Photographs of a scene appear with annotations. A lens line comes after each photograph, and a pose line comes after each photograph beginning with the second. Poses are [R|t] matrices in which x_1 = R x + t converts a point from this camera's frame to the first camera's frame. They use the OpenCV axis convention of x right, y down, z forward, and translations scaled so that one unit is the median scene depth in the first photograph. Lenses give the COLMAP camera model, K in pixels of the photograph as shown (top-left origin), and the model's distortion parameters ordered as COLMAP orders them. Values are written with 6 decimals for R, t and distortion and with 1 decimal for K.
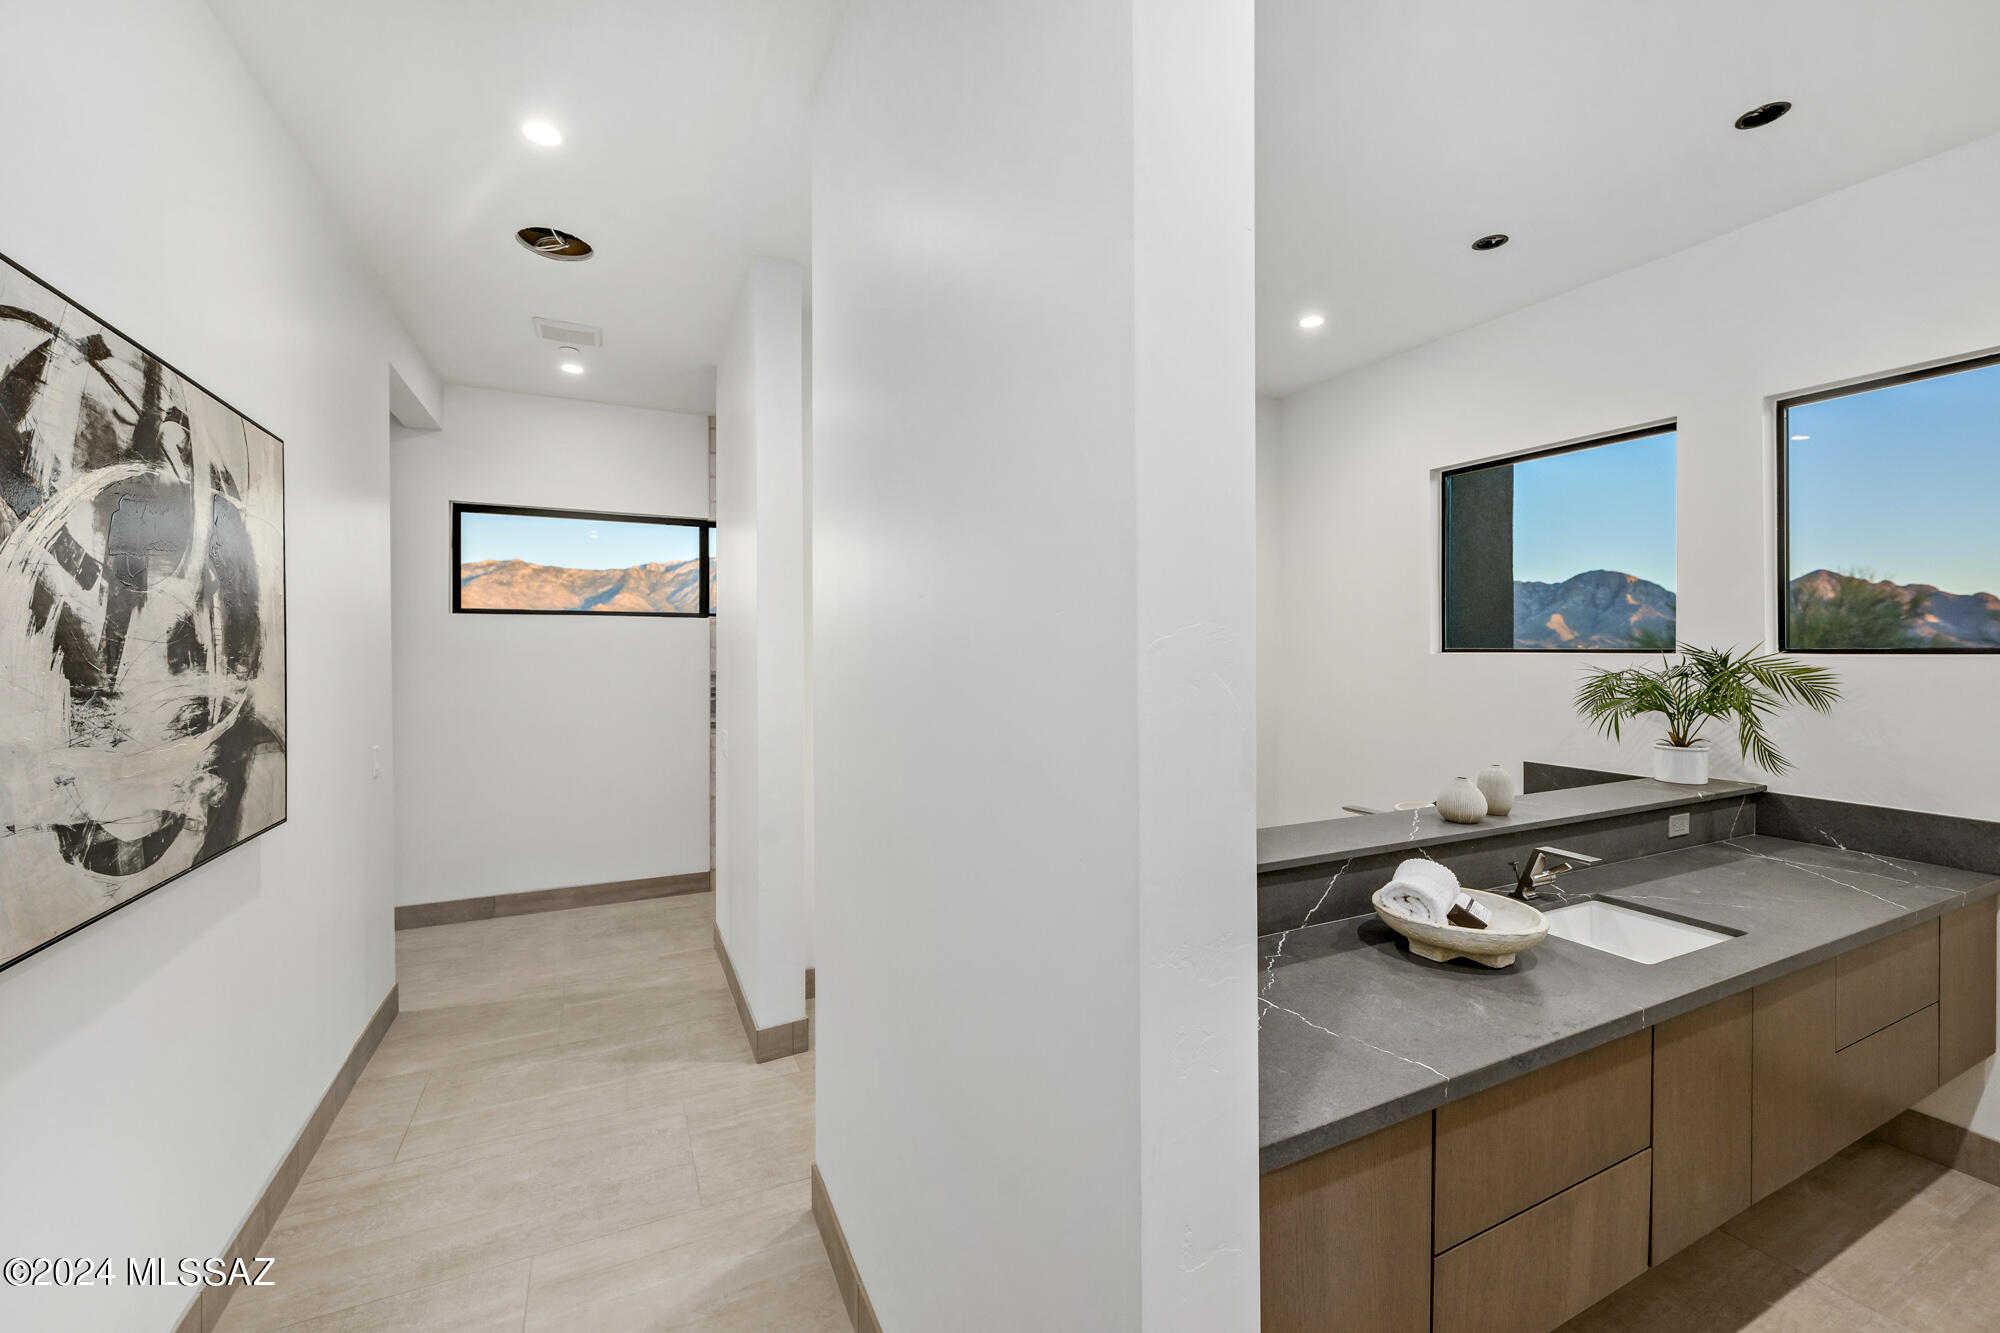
lens RADIAL K [[818.2, 0, 1009.6], [0, 818.2, 654.4], [0, 0, 1]] dist [-0.017334, 0.002838]
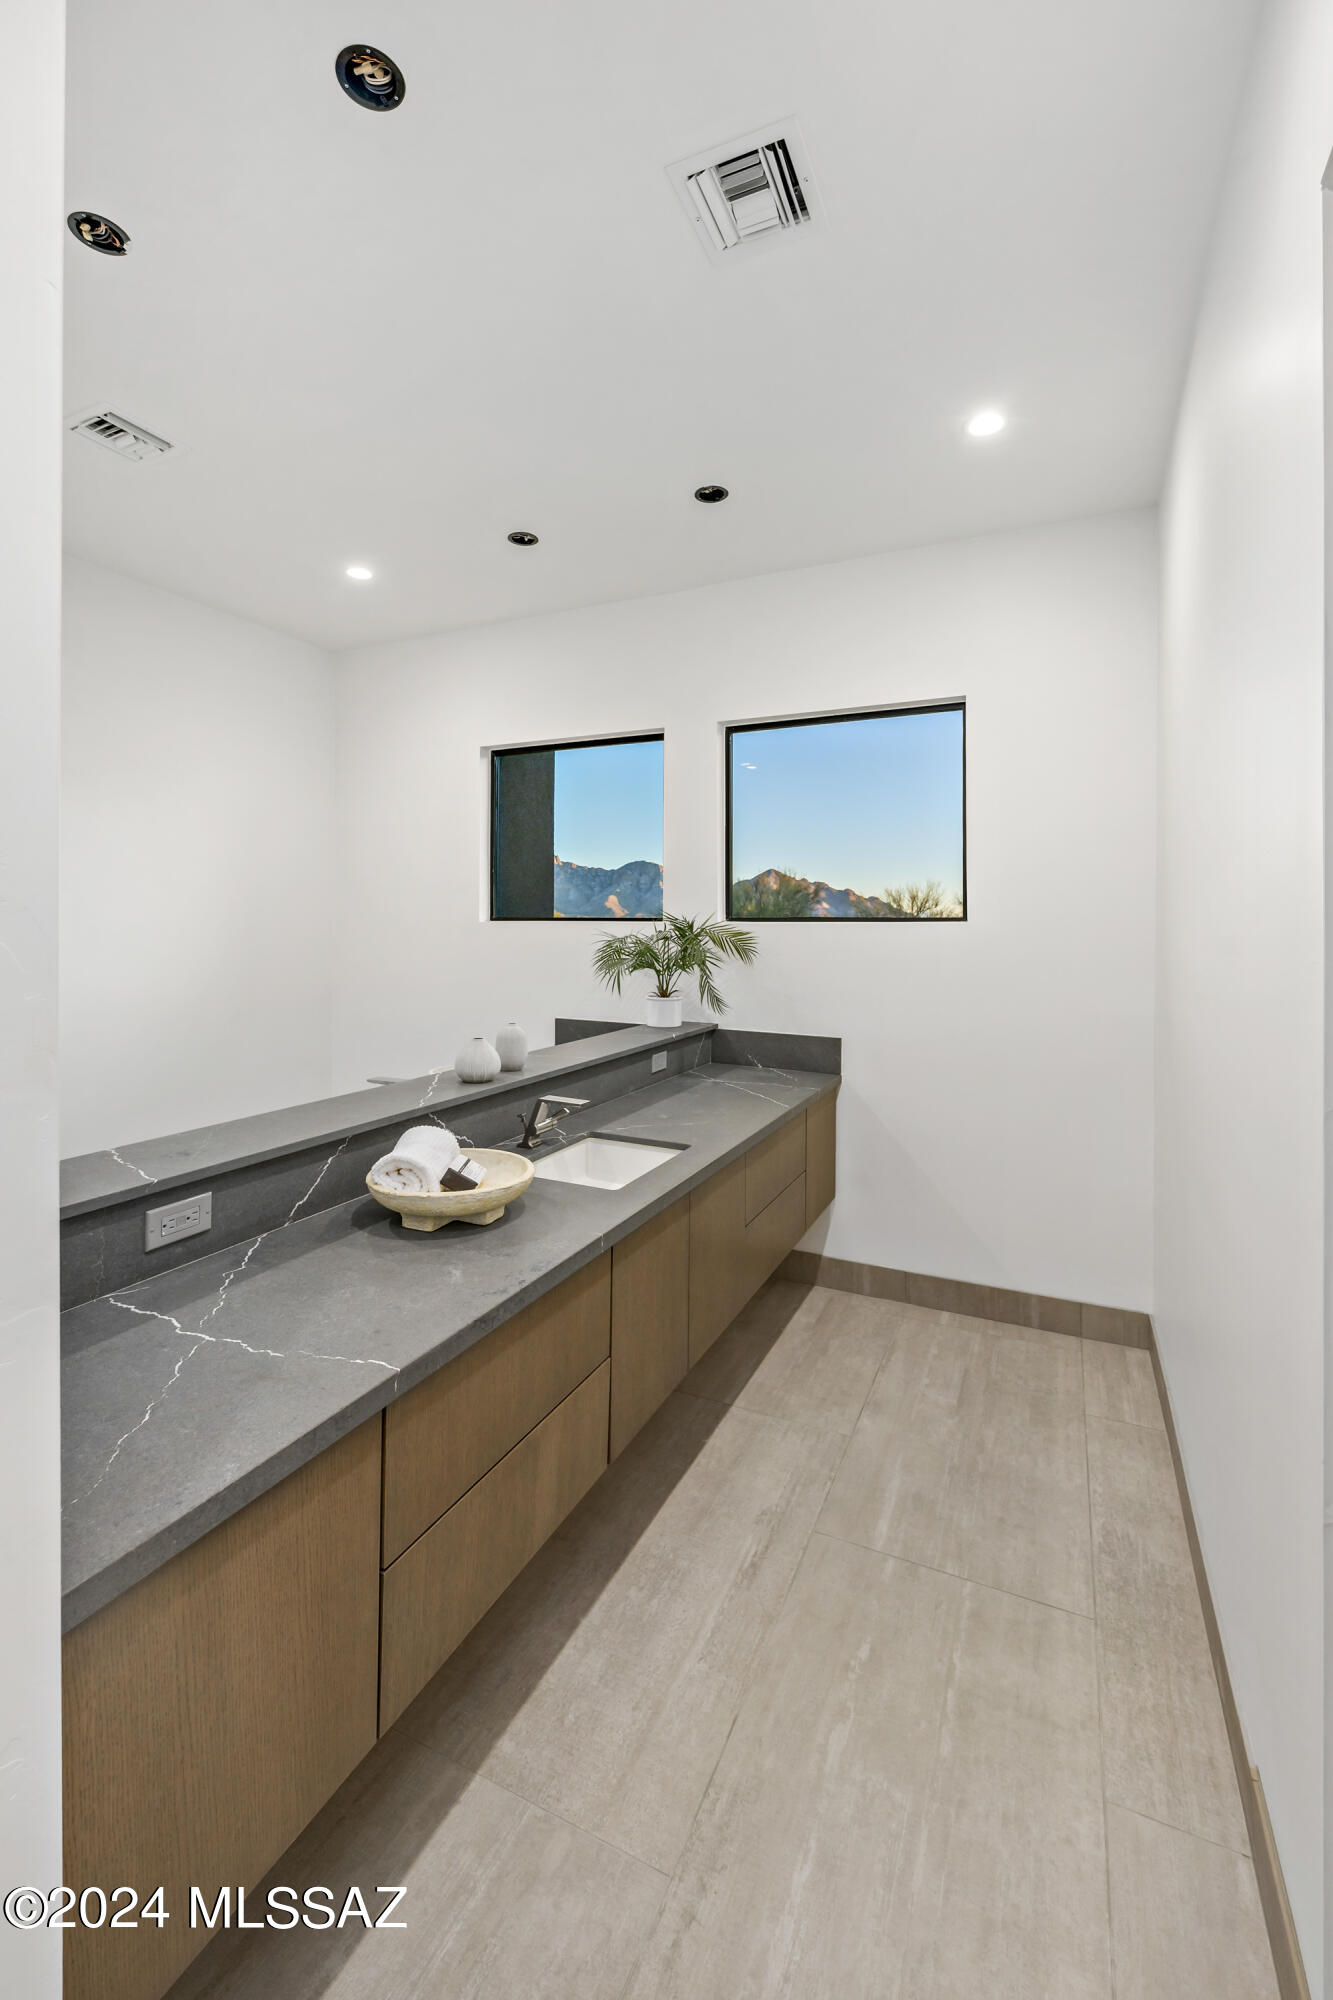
lens RADIAL K [[809.4, 0, 695.7], [0, 809.4, 933.9], [0, 0, 1]] dist [-0.003620, 0.001839]
pose [[0.767096, -0.004209, 0.641518, 0.114135], [-0.000306, 0.999976, 0.006927, 0.013467], [-0.641532, -0.005510, 0.767076, 0.046407]]
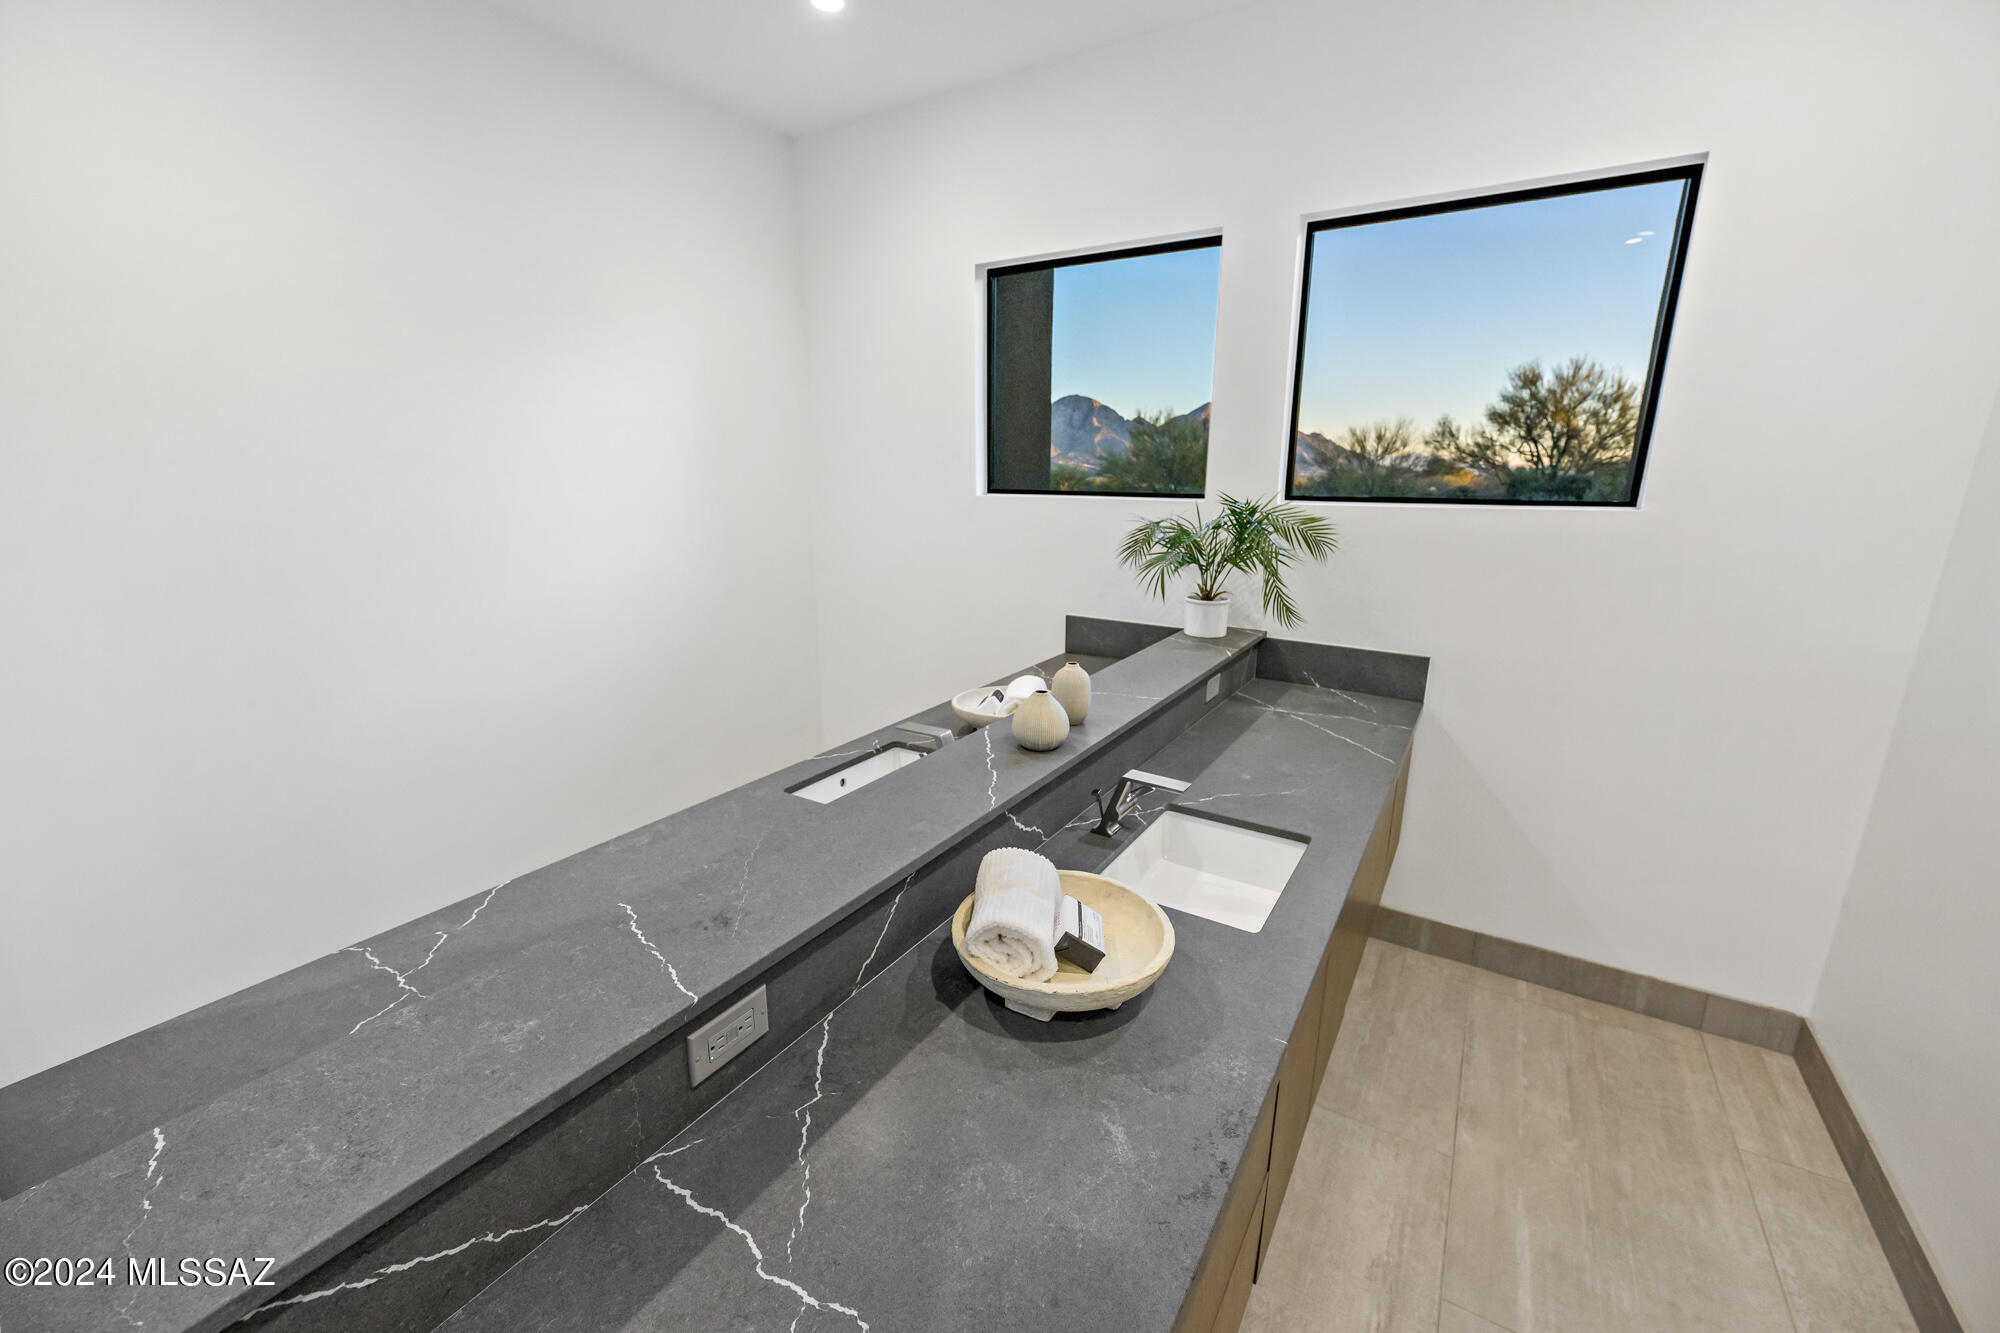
lens RADIAL K [[809.4, 0, 991.5], [0, 809.4, 711.1], [0, 0, 1]] dist [-0.003620, 0.001839]
pose [[0.866004, -0.135988, 0.481190, 0.143423], [-0.007476, 0.958681, 0.284385, -0.048552], [-0.499981, -0.249876, 0.829205, 0.382530]]
